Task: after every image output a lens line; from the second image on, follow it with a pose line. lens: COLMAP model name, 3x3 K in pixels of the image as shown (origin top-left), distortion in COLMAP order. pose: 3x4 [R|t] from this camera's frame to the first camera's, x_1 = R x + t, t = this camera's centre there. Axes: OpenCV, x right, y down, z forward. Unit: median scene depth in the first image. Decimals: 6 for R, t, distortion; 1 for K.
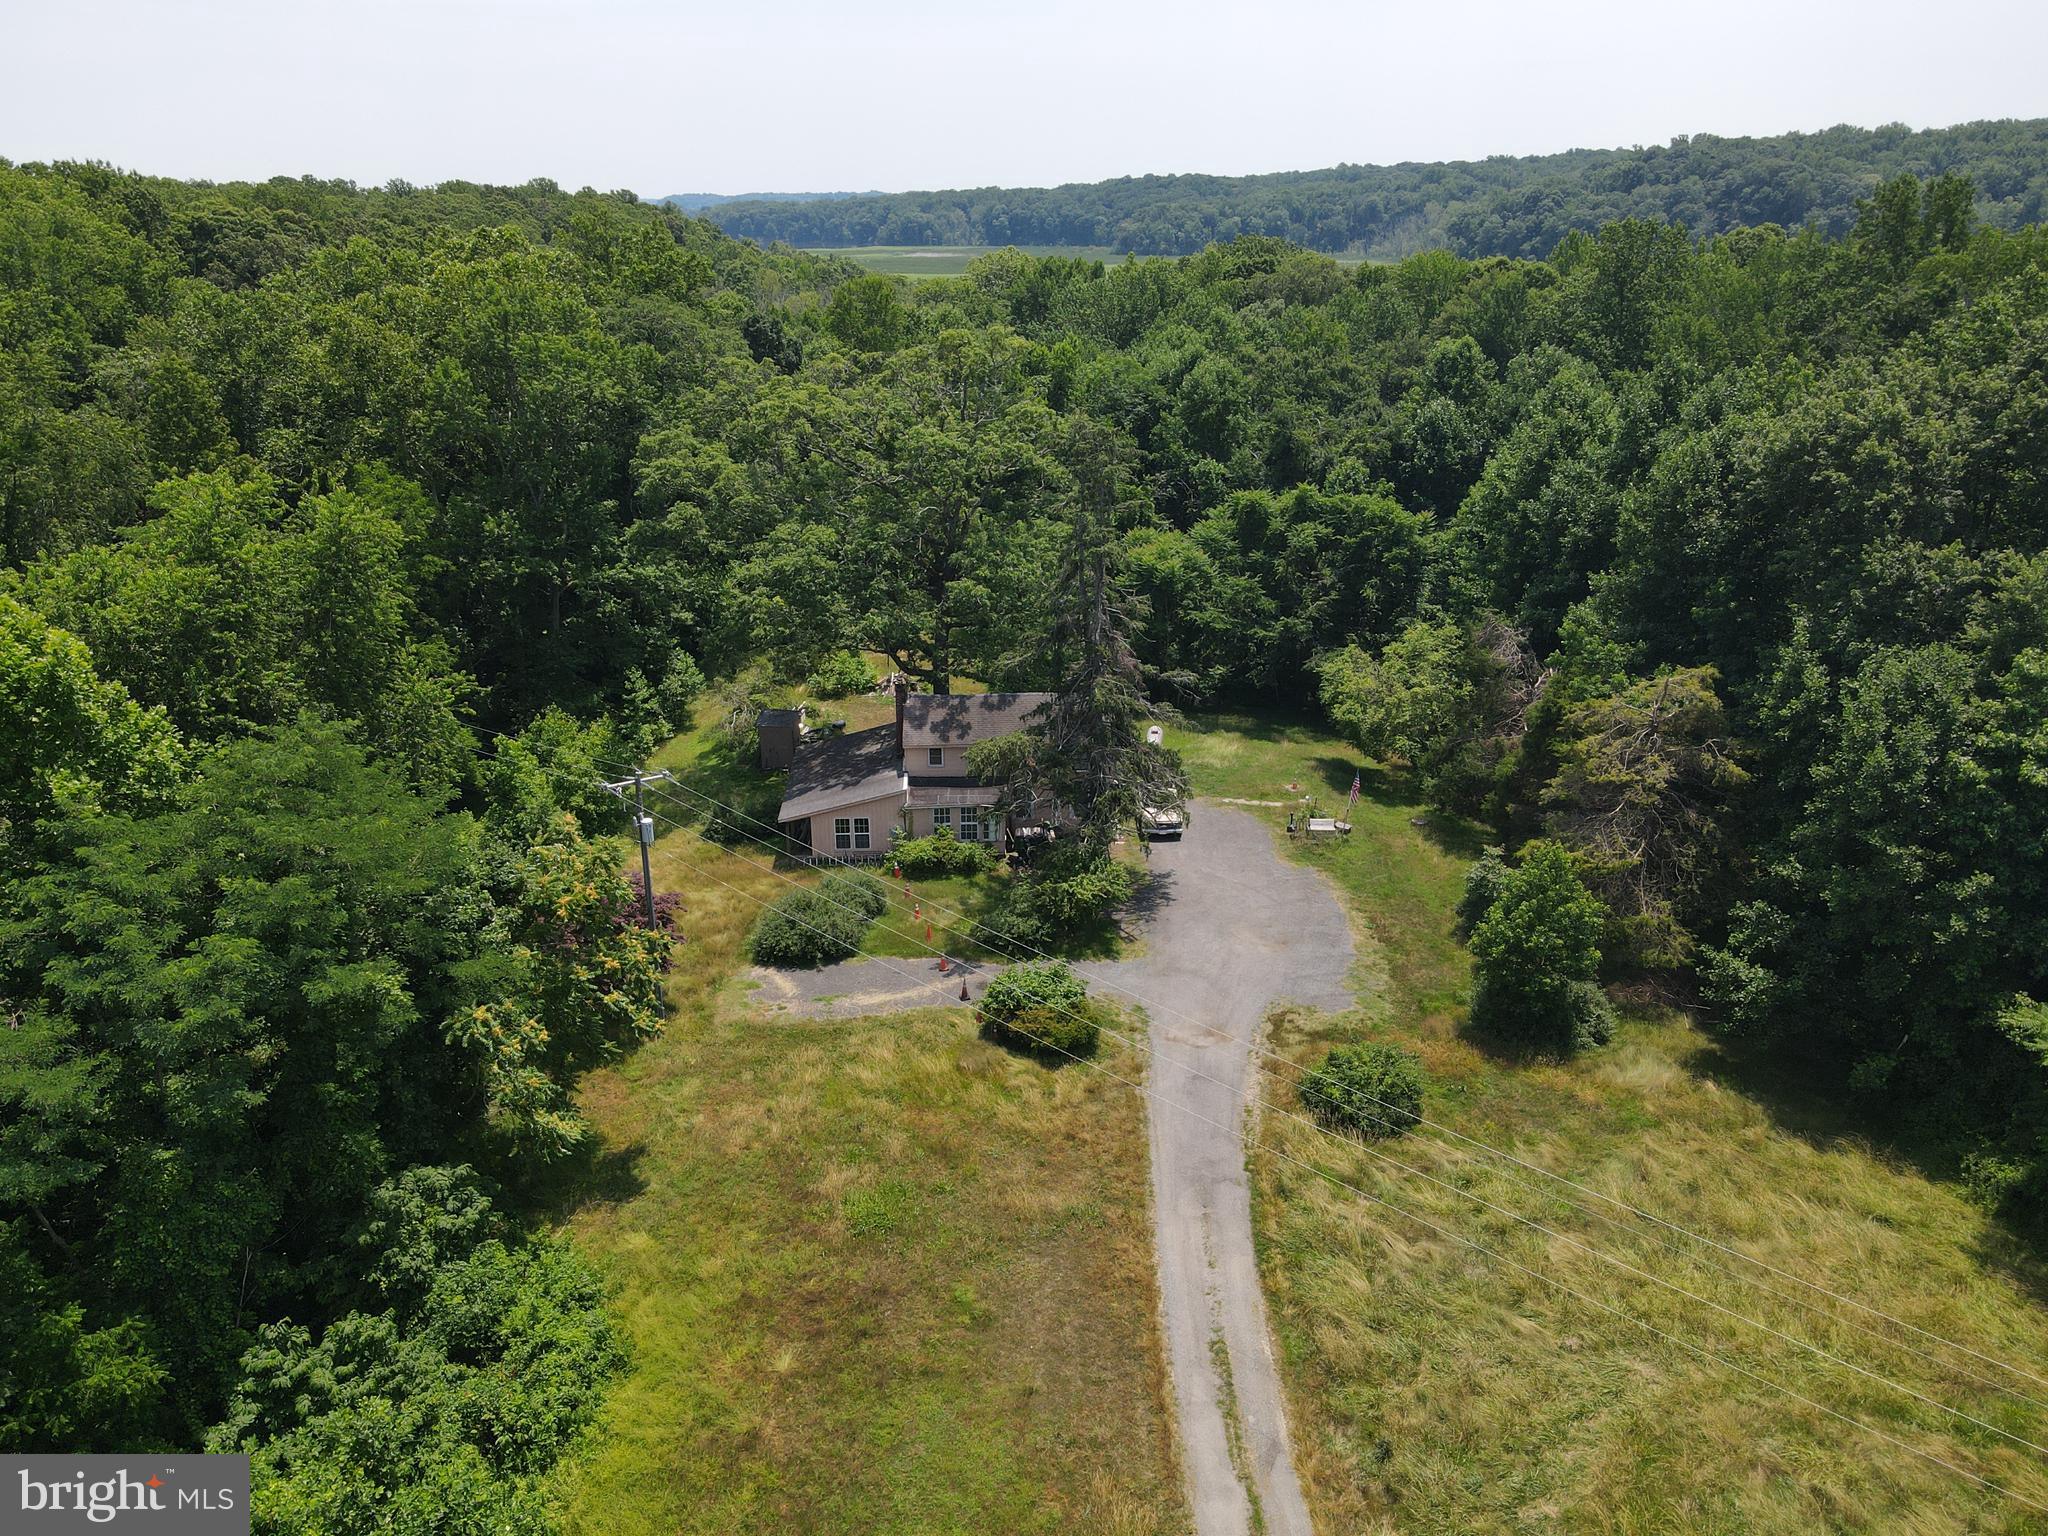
lens RADIAL K [[1494.4, 0, 1007.3], [0, 1494.4, 797.3], [0, 0, 1]] dist [0.000308, 0.027754]
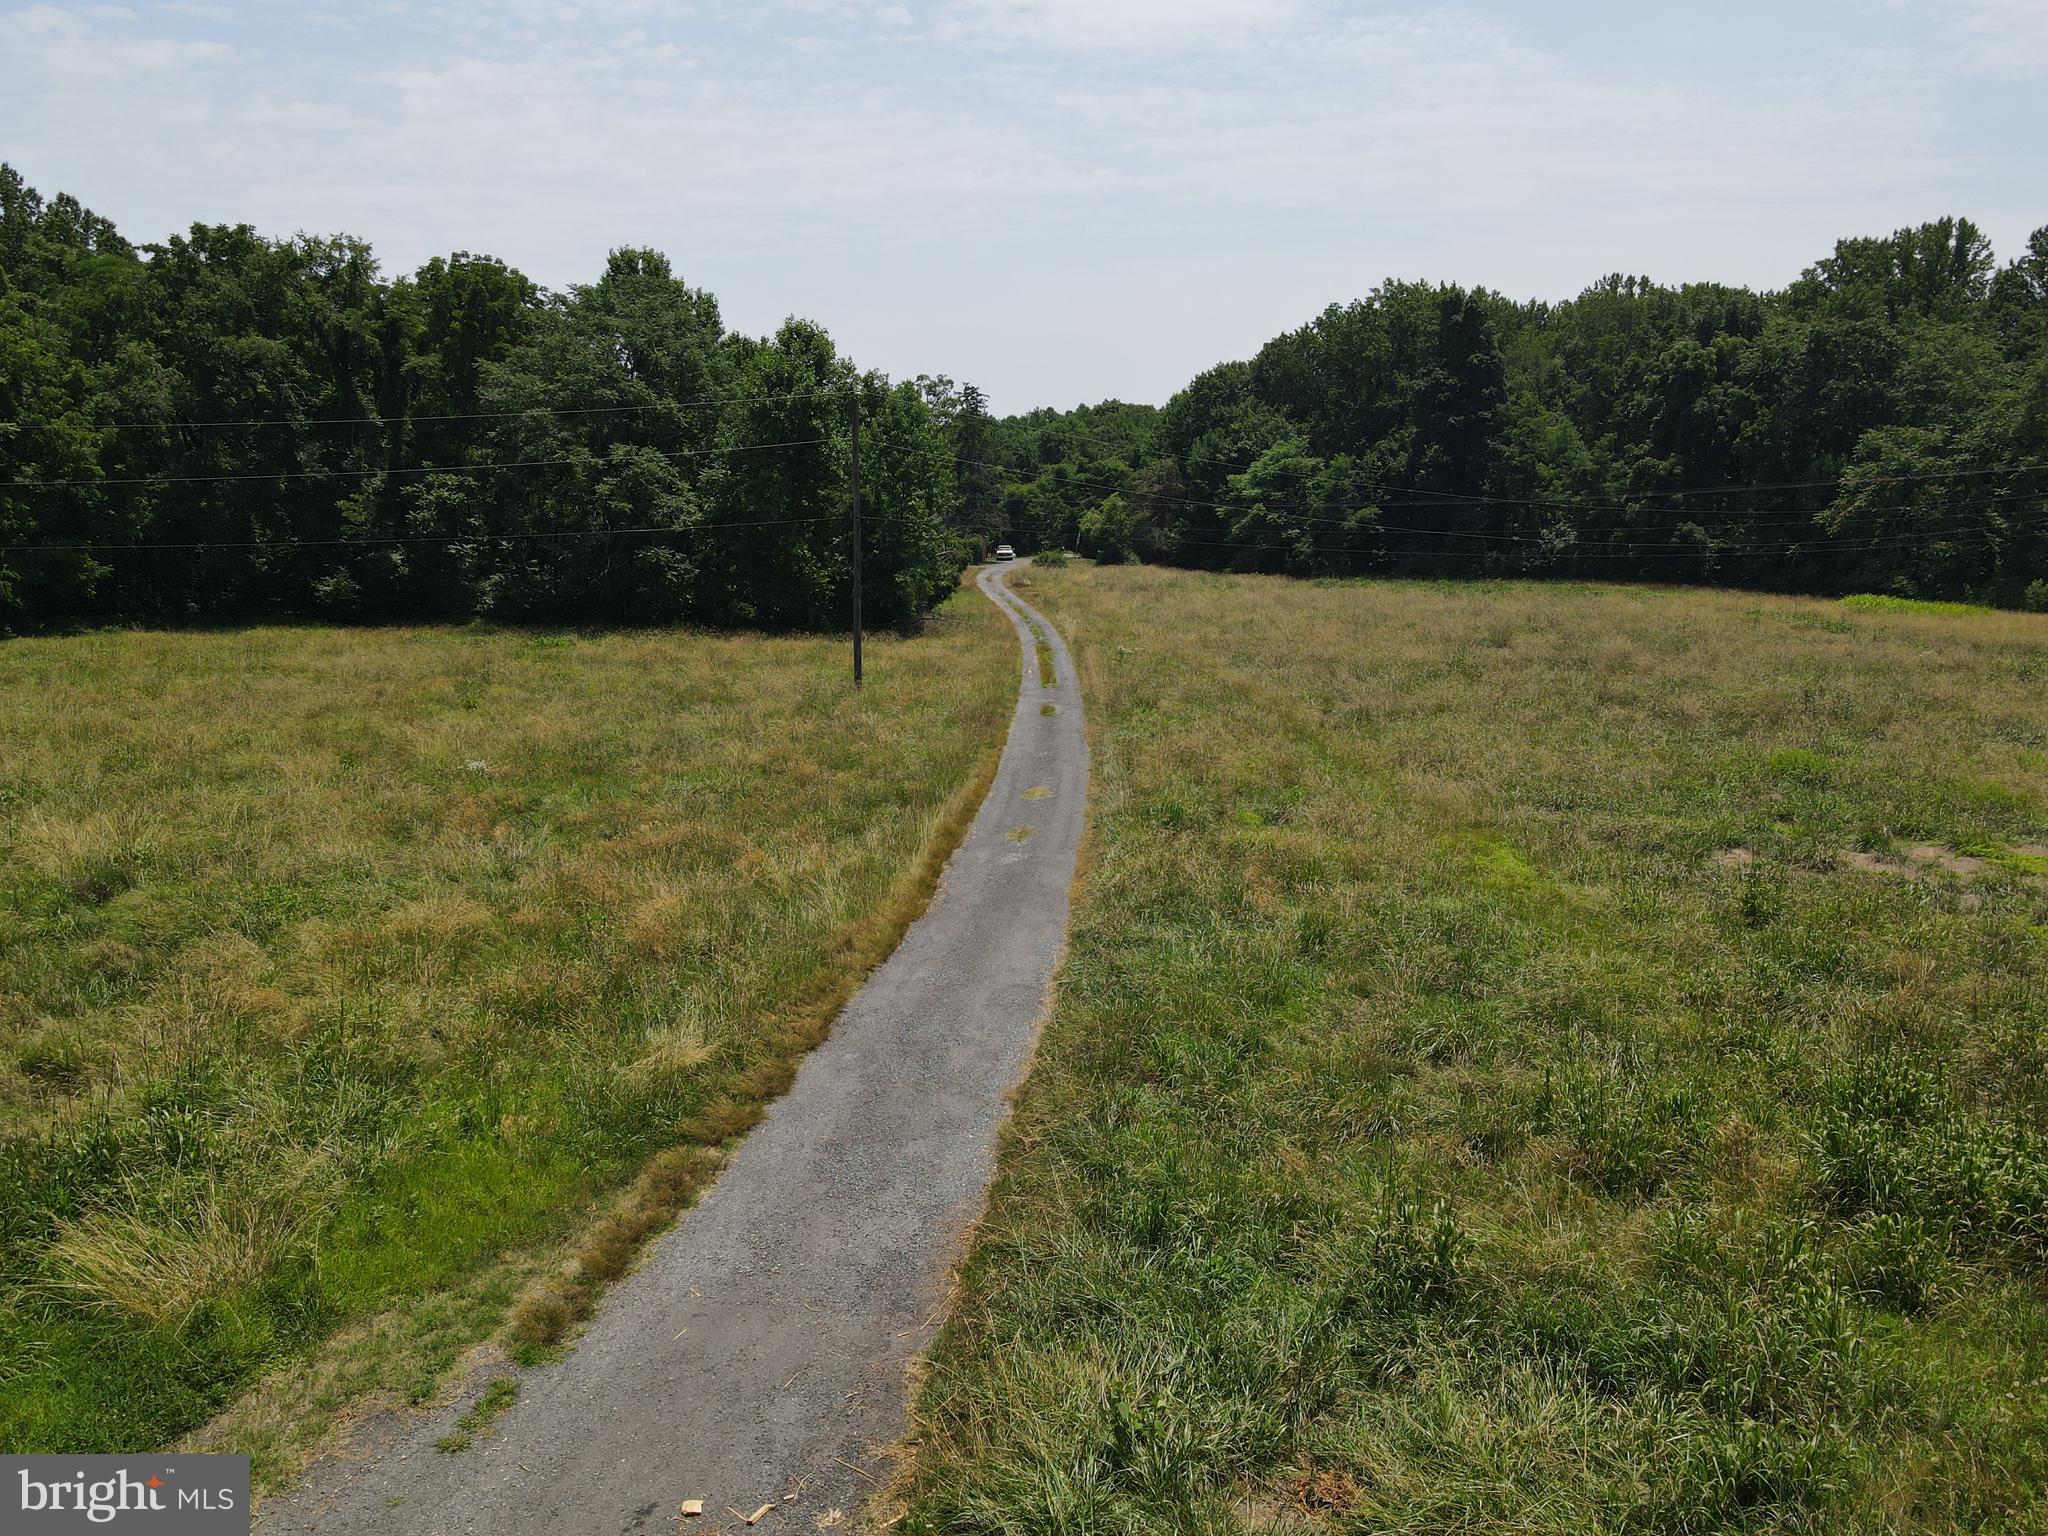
lens RADIAL K [[1499.9, 0, 1010.0], [0, 1499.9, 776.9], [0, 0, 1]] dist [0.005133, 0.021144]
pose [[0.999910, -0.003263, 0.013013, 0.067241], [0.005439, 0.985282, -0.170850, 0.712359], [-0.012264, 0.170905, 0.985211, -1.240233]]
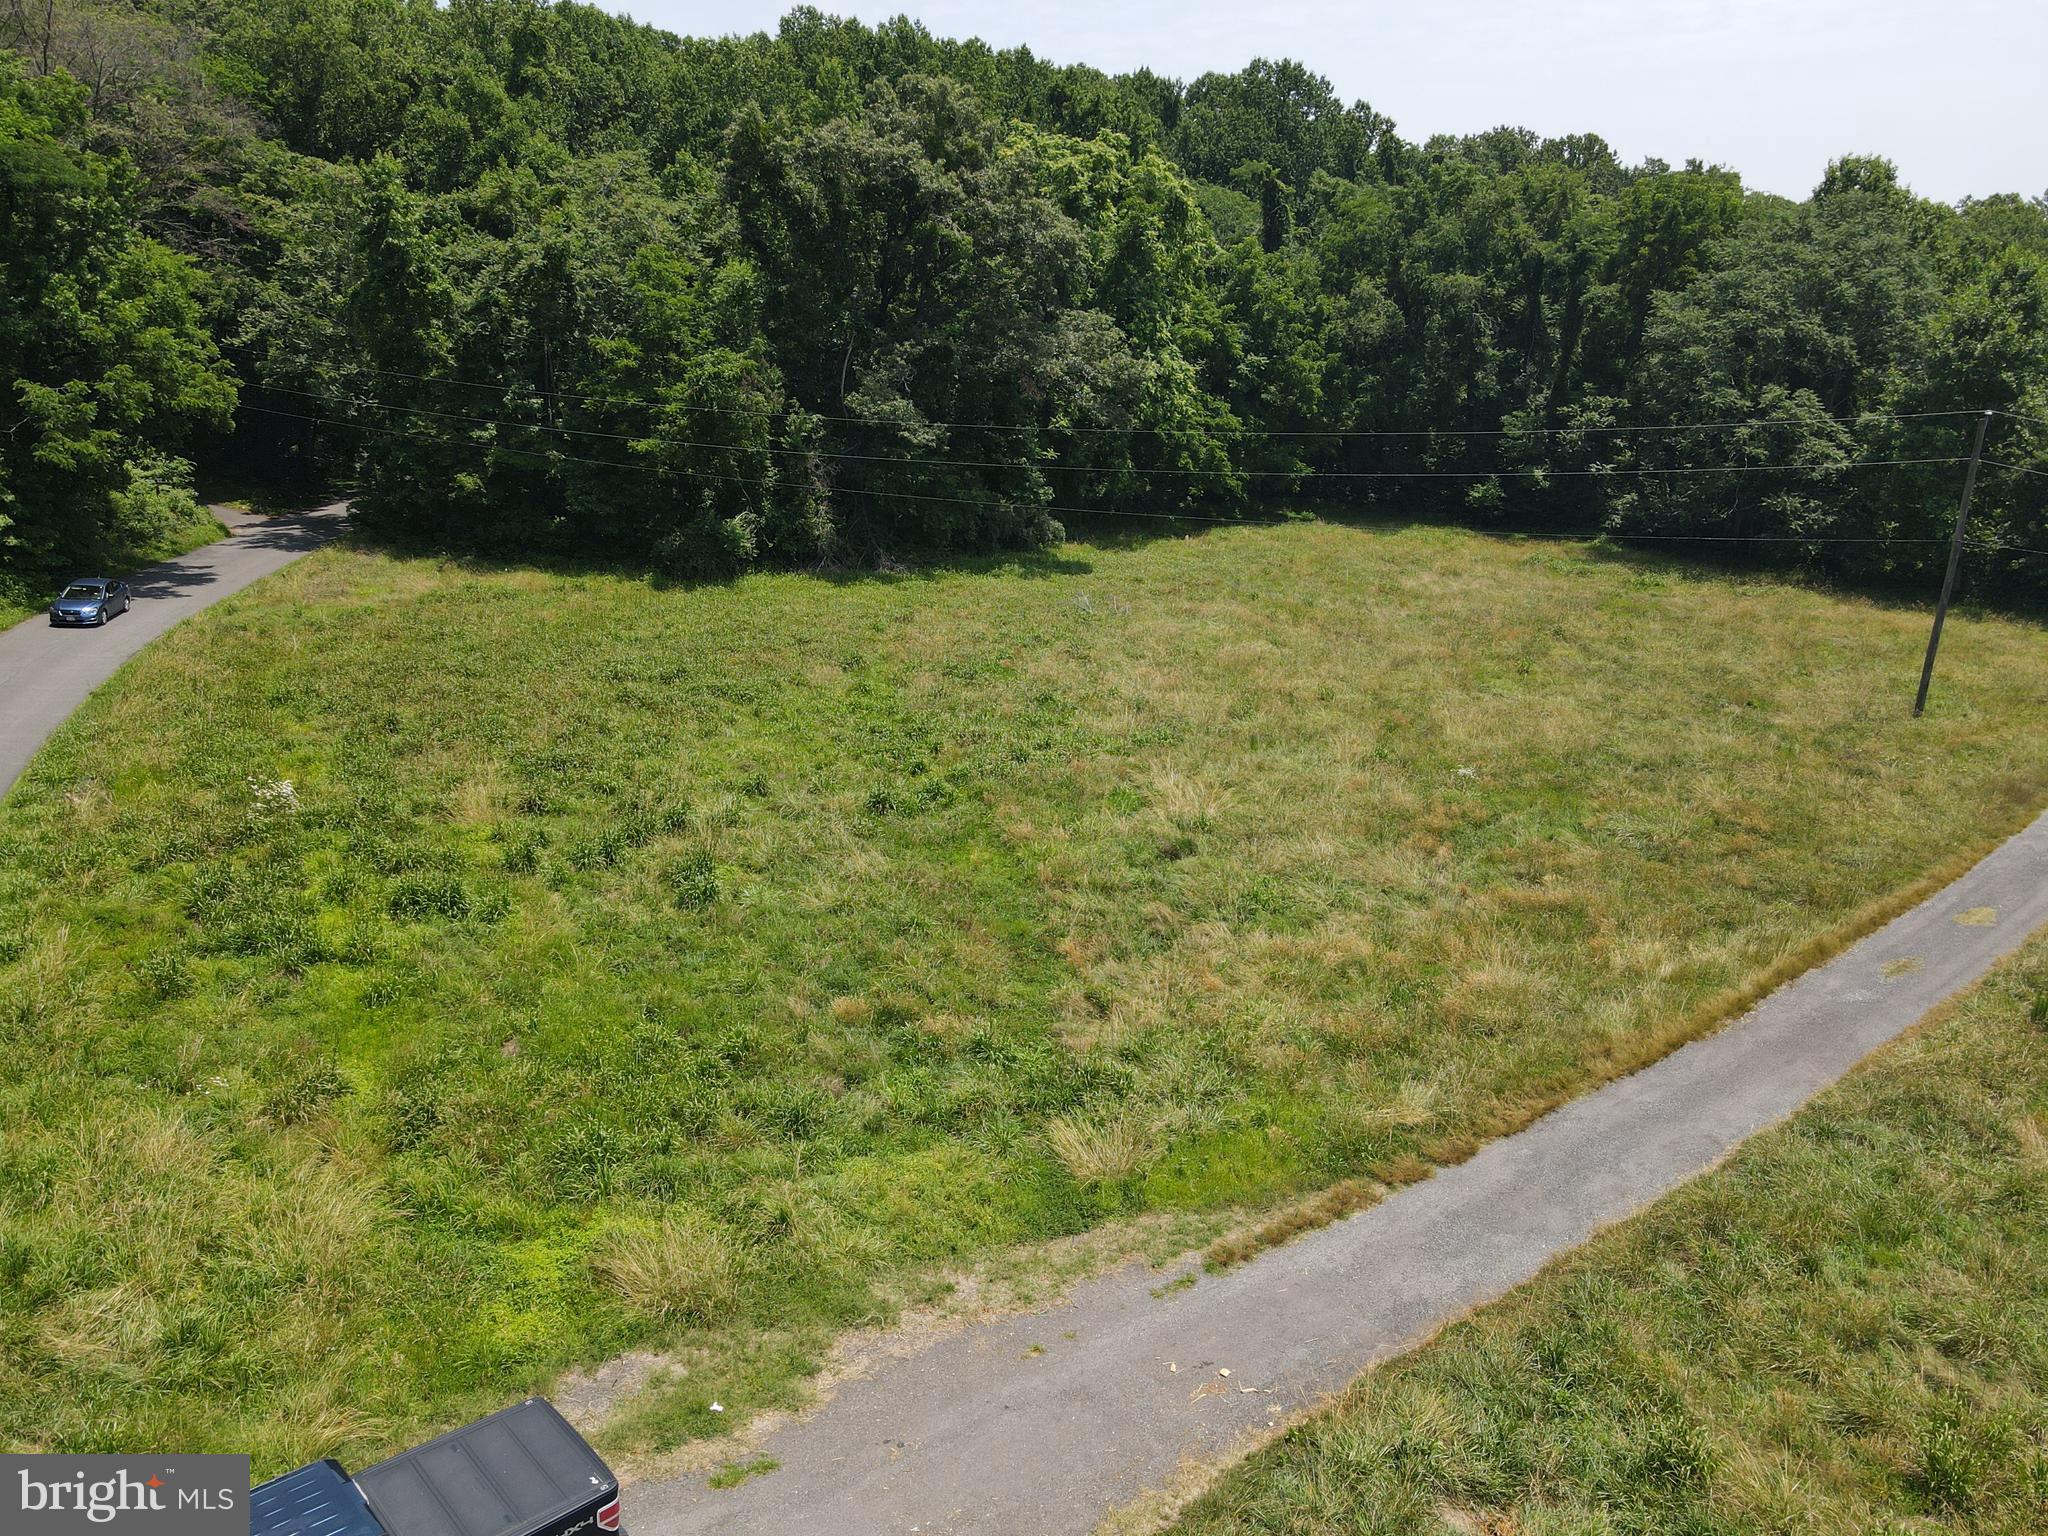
lens RADIAL K [[1500.9, 0, 1009.5], [0, 1500.9, 783.6], [0, 0, 1]] dist [0.004950, 0.018928]
pose [[0.731879, 0.225252, -0.643129, 0.151156], [-0.253403, 0.966068, 0.049989, 0.653385], [0.632566, 0.126385, 0.764125, -1.337085]]
